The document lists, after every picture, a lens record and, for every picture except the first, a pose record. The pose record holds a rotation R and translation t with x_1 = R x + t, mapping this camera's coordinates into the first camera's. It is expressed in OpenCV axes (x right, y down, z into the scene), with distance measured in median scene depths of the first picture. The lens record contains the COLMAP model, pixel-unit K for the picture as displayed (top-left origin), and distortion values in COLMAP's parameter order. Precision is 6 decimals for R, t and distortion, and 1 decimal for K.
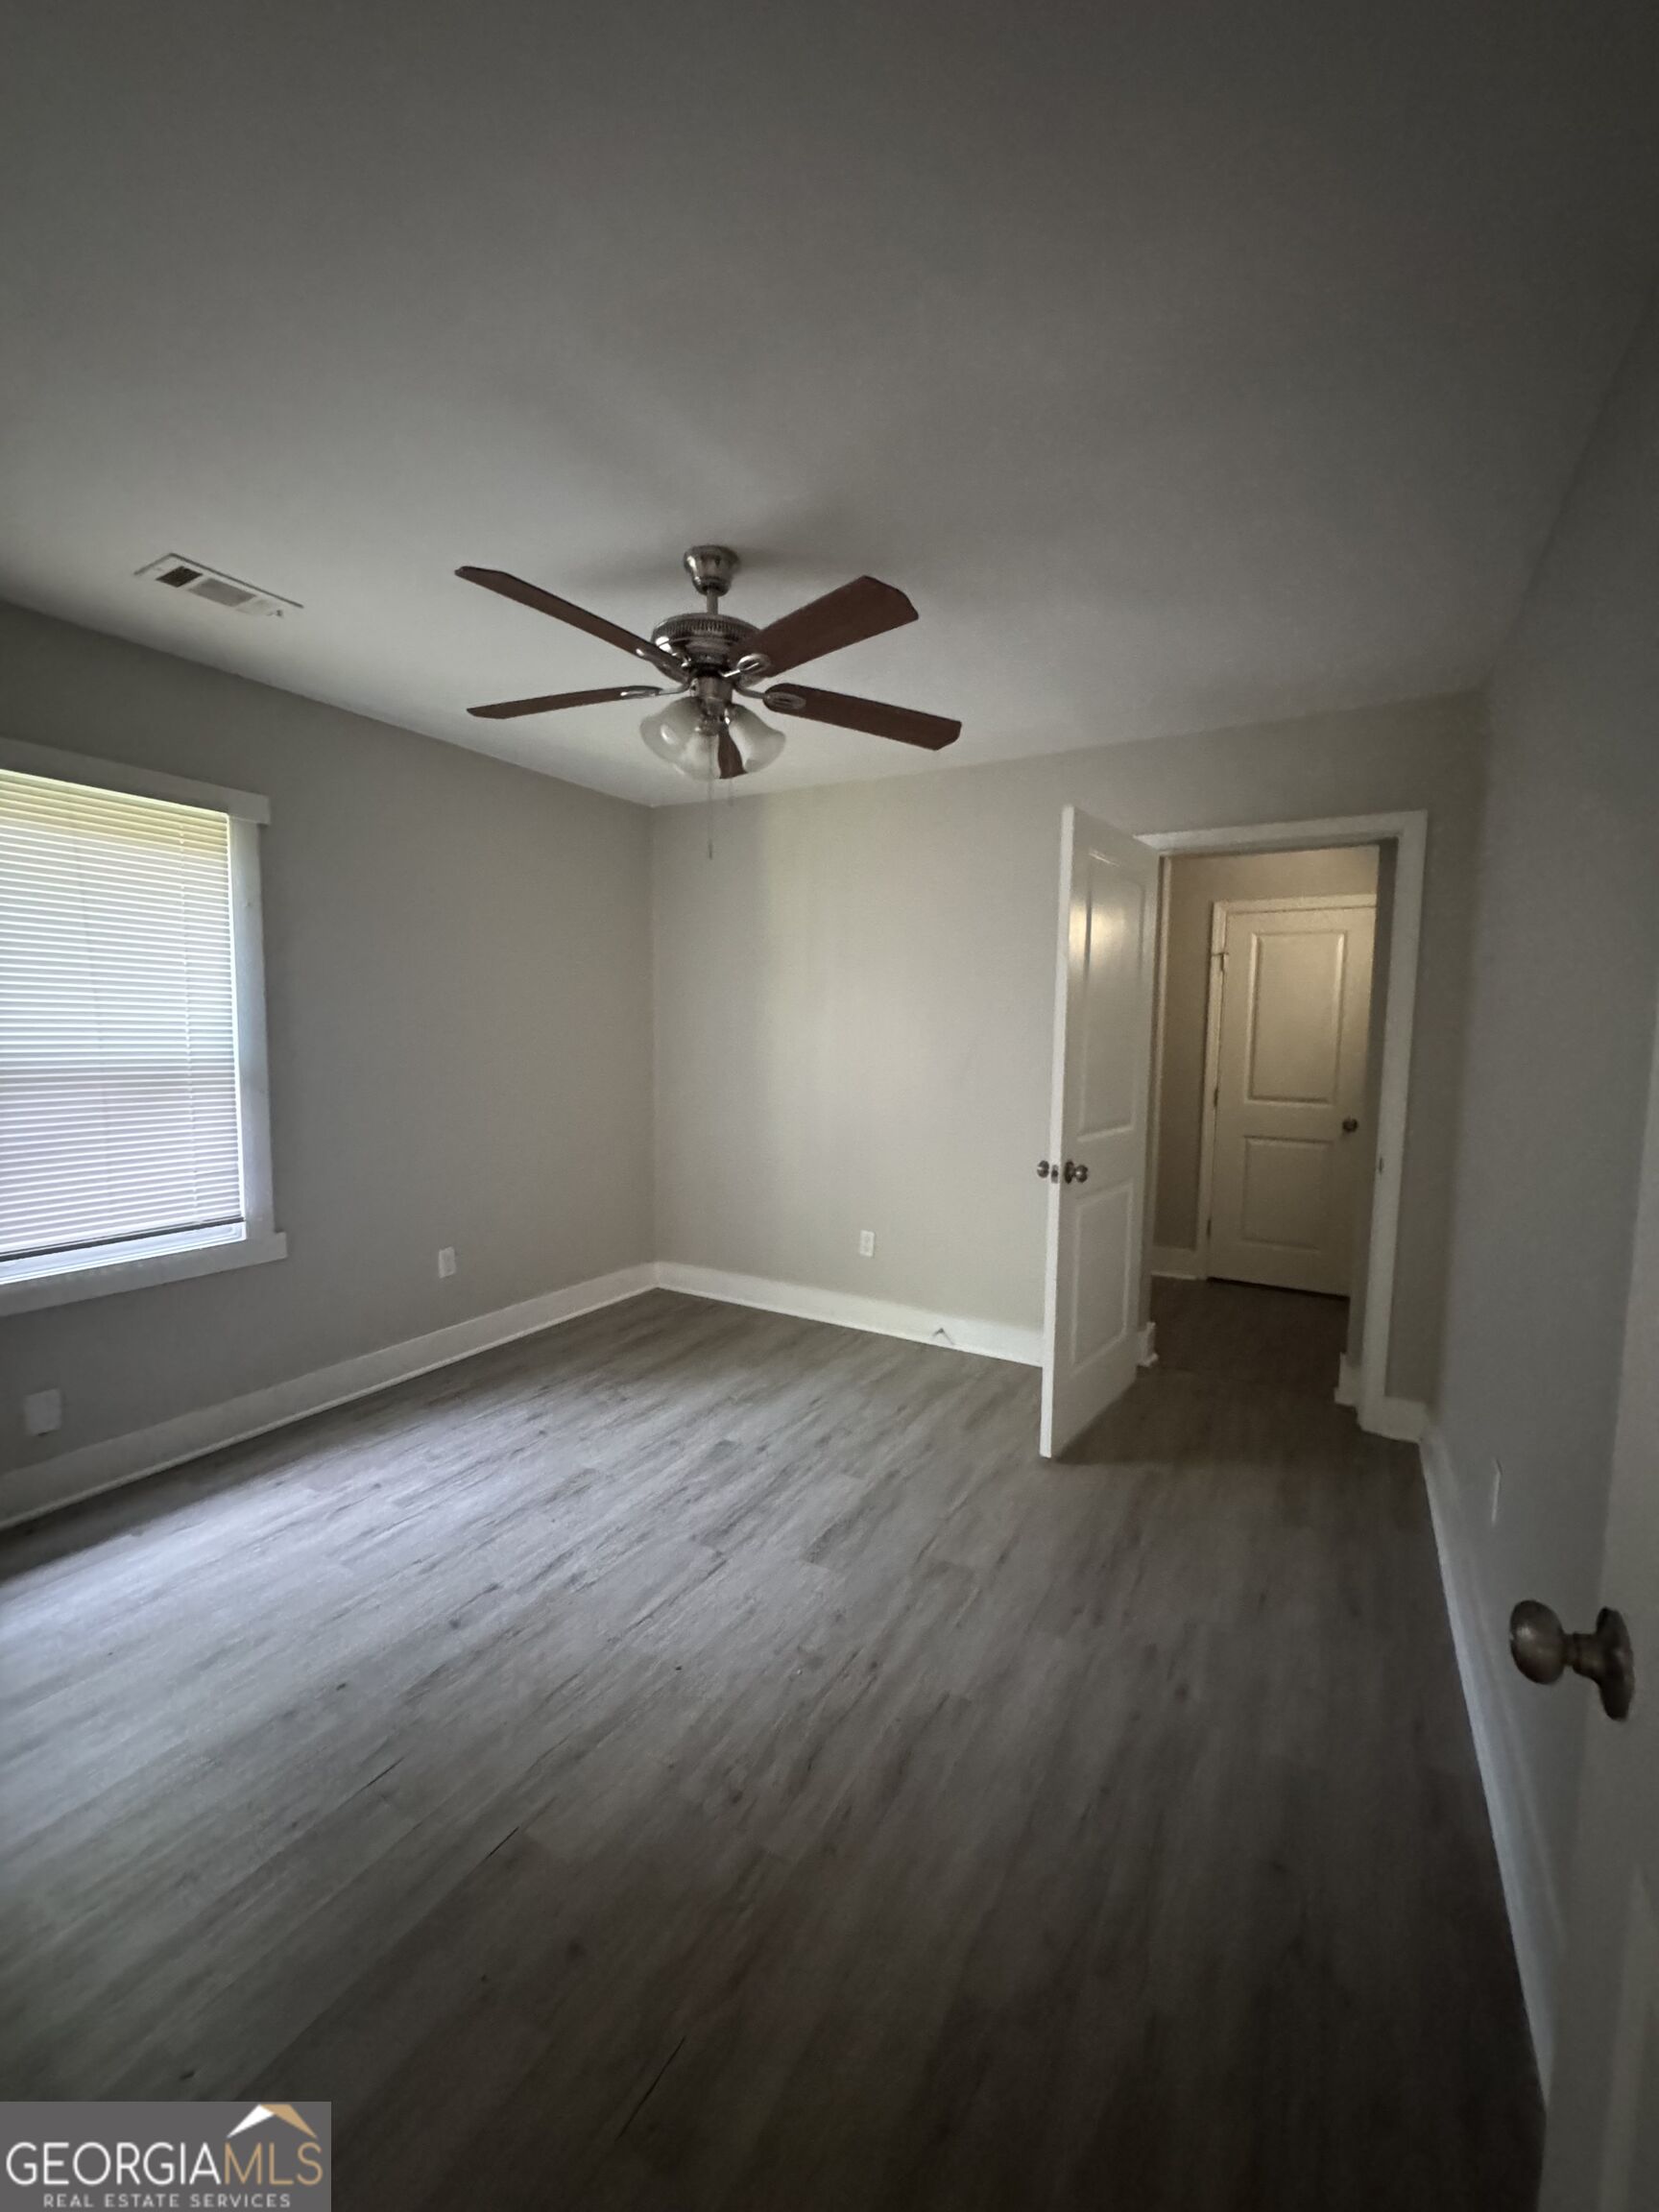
lens RADIAL K [[886.5, 0, 834.1], [0, 886.5, 1100.2], [0, 0, 1]] dist [-0.001140, 0.000397]
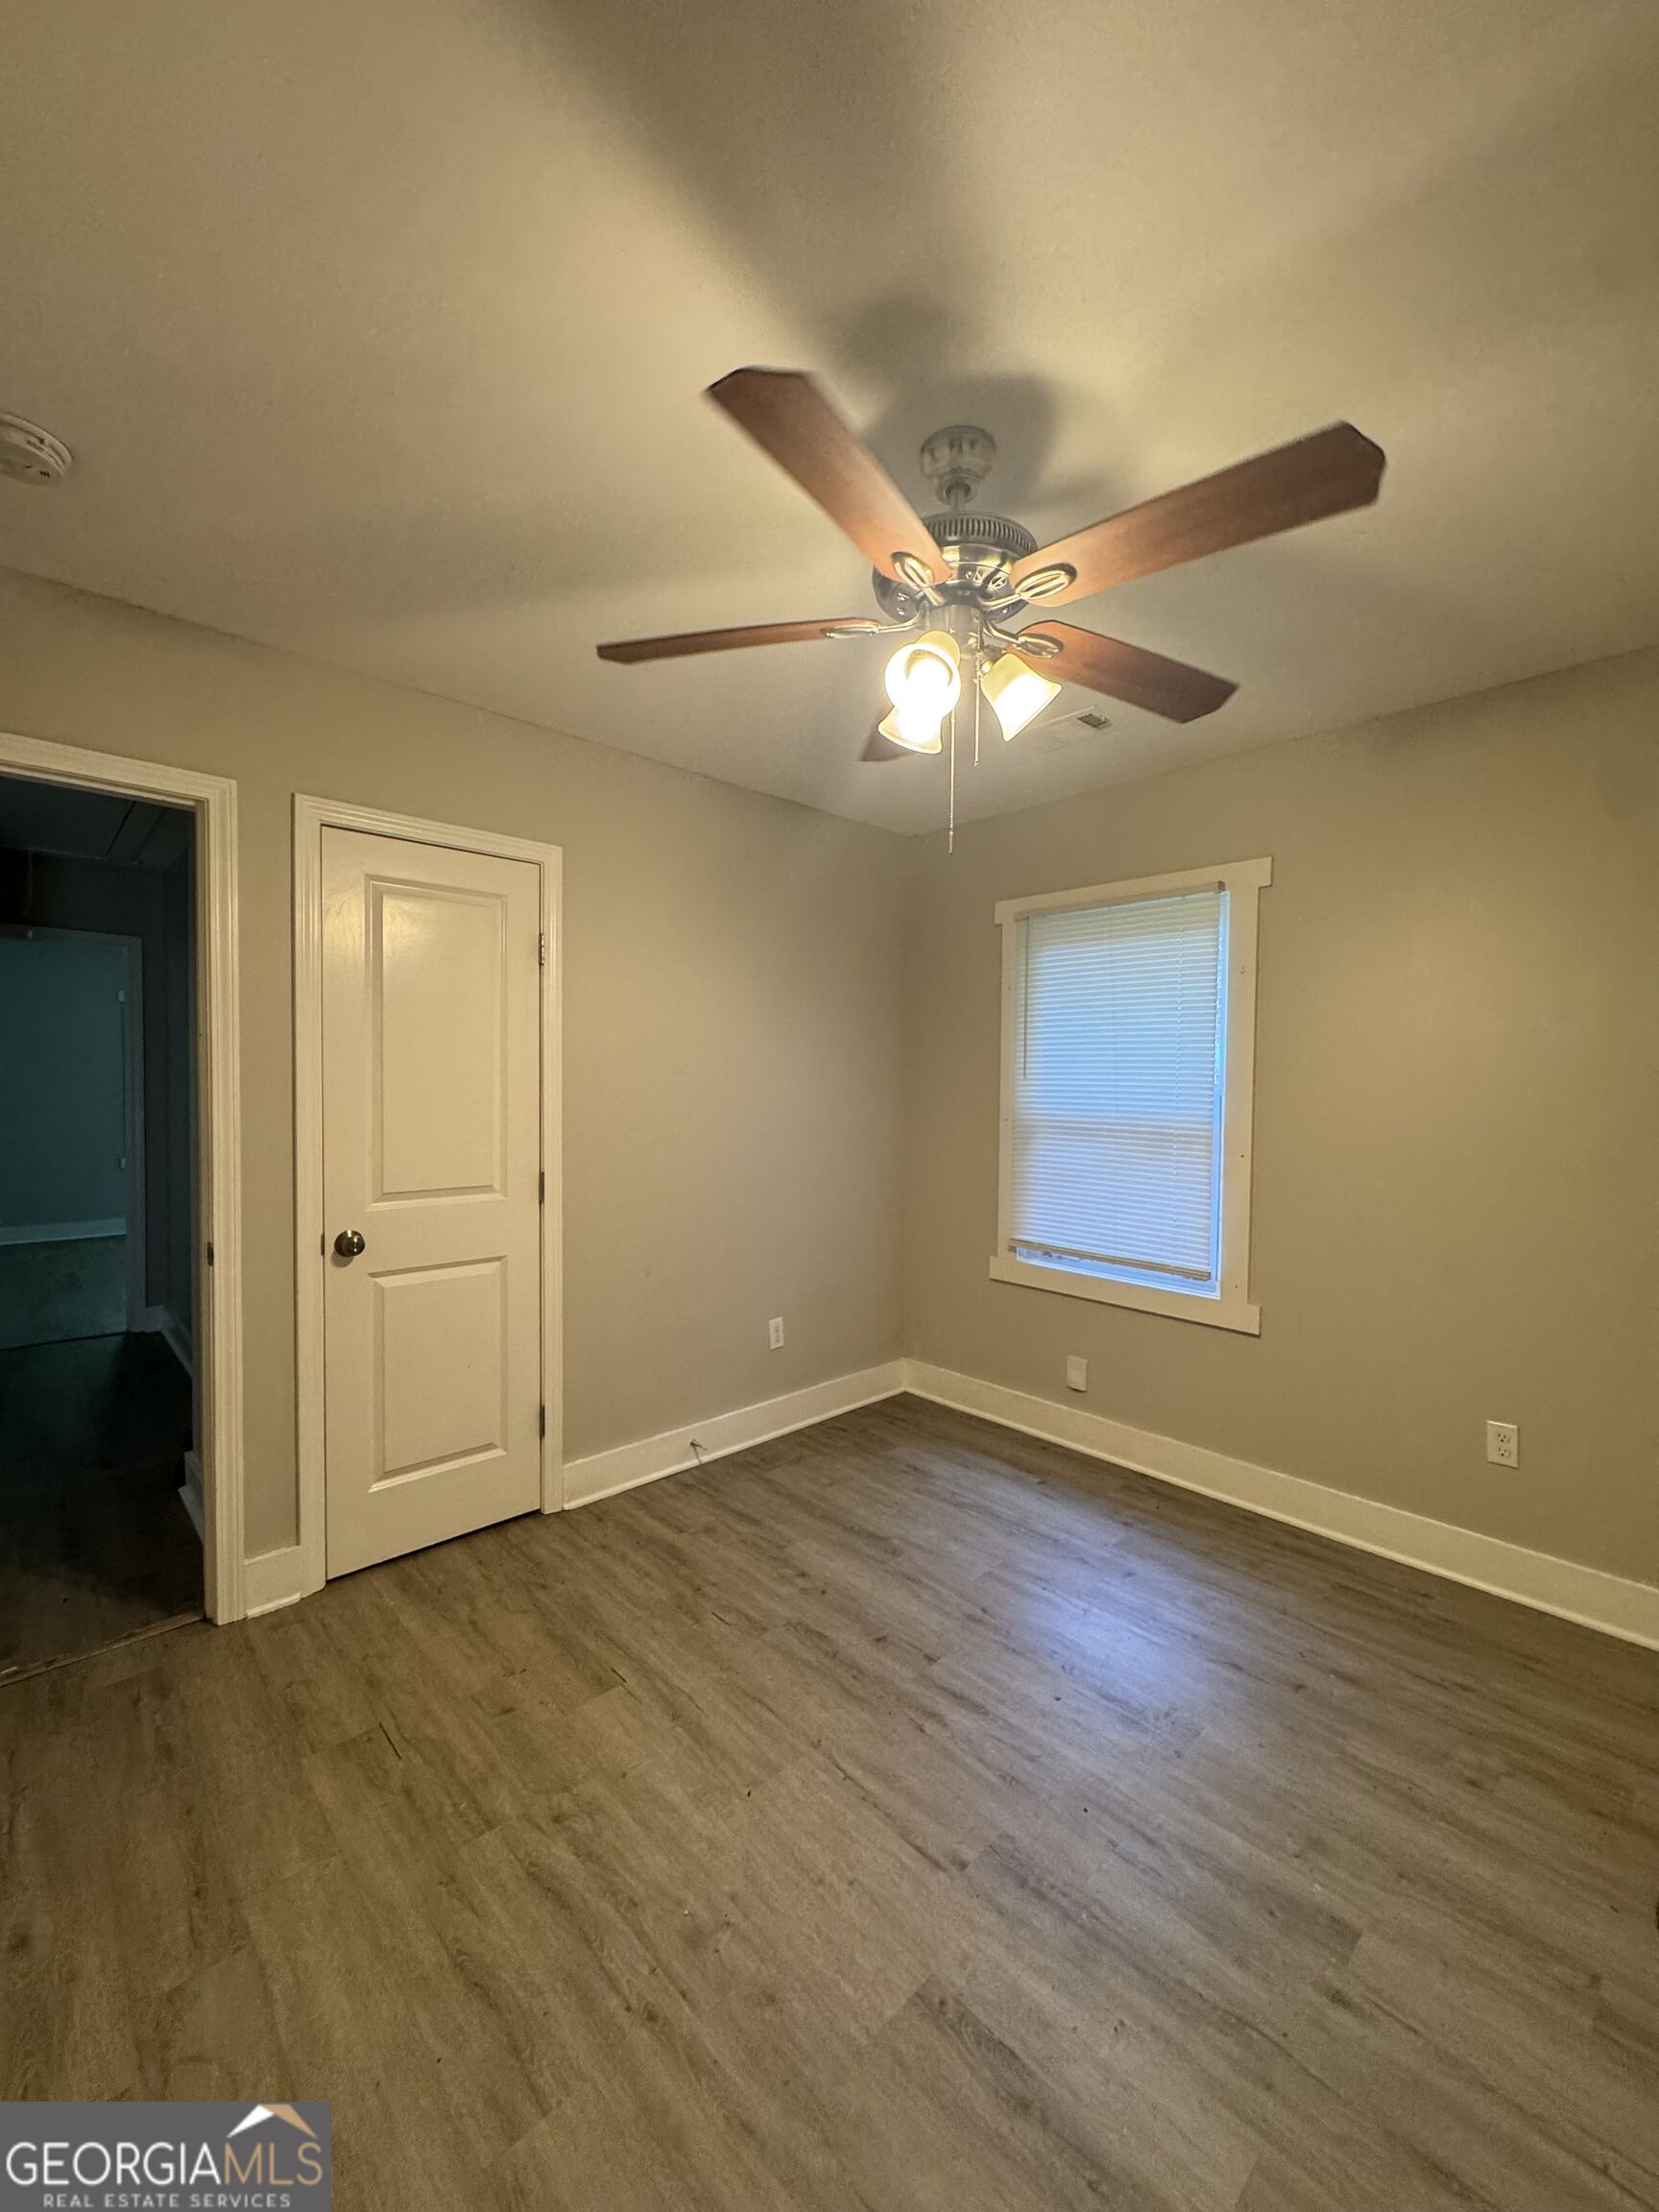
lens RADIAL K [[886.5, 0, 834.1], [0, 886.5, 1100.2], [0, 0, 1]] dist [-0.001140, 0.000397]
pose [[-0.286148, 0.005413, -0.958170, 0.555008], [-0.090229, 0.995388, 0.032569, -0.081457], [0.953928, 0.095774, -0.284341, 1.072745]]
